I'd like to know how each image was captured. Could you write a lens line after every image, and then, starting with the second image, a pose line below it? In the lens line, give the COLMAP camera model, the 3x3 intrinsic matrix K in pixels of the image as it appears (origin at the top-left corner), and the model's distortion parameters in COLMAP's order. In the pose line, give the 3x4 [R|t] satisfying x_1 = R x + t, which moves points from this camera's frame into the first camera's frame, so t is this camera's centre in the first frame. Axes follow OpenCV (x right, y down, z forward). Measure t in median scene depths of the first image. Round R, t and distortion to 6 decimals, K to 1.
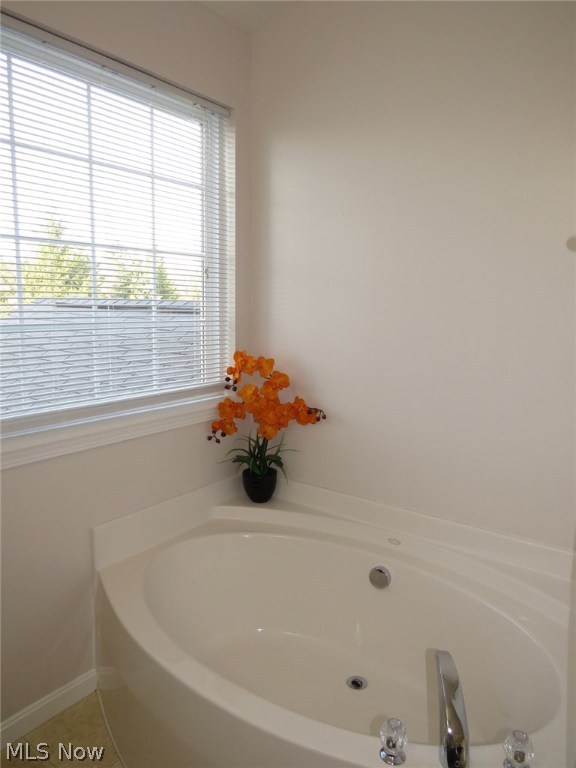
lens RADIAL K [[548.9, 0, 287.7], [0, 548.9, 389.8], [0, 0, 1]] dist [-0.028696, 0.015145]
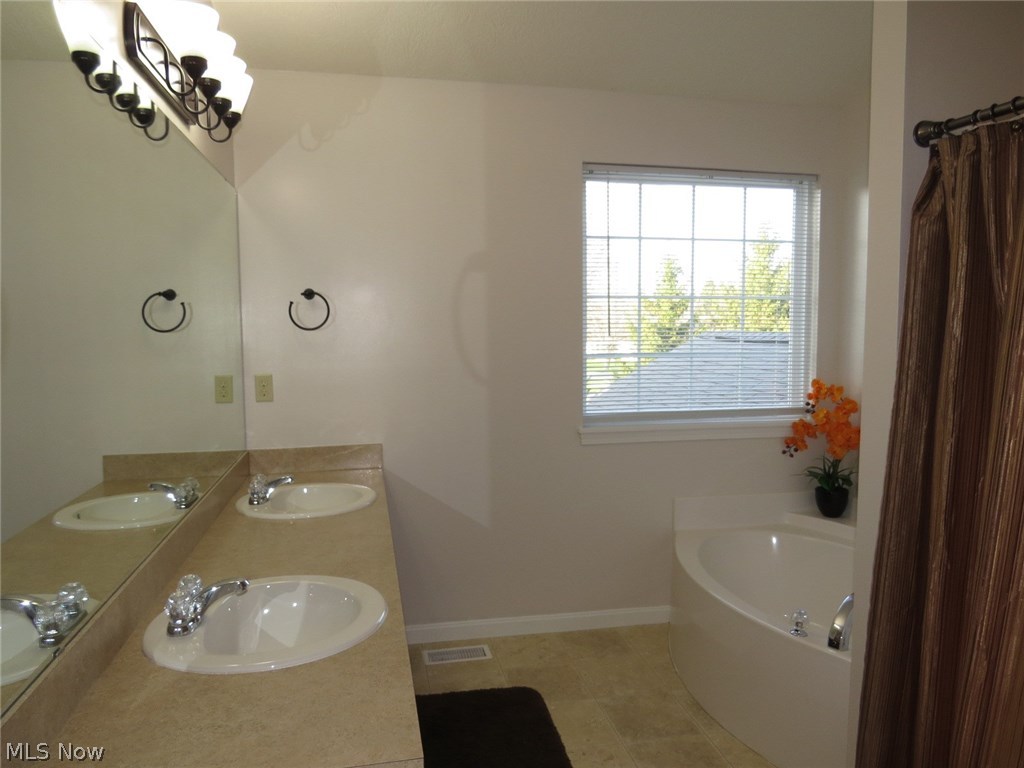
lens RADIAL K [[731.9, 0, 509.4], [0, 731.9, 380.2], [0, 0, 1]] dist [-0.028696, 0.015145]
pose [[0.739107, 0.033371, -0.672761, 0.464552], [-0.098397, 0.993407, -0.058824, 0.084512], [0.666363, 0.109675, 0.737518, -0.553193]]
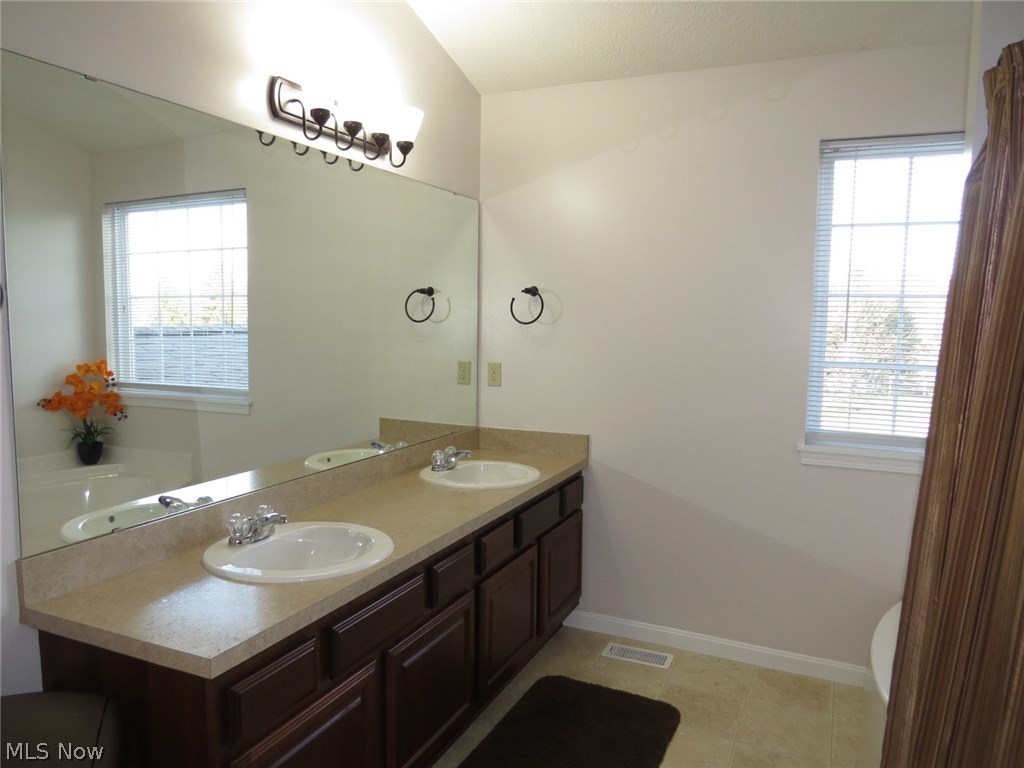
lens RADIAL K [[731.9, 0, 516.3], [0, 731.9, 379.2], [0, 0, 1]] dist [-0.028696, 0.015145]
pose [[0.197717, 0.075767, -0.977327, 0.730130], [-0.181195, 0.982653, 0.039524, 0.007714], [0.963367, 0.169272, 0.208015, -0.142167]]
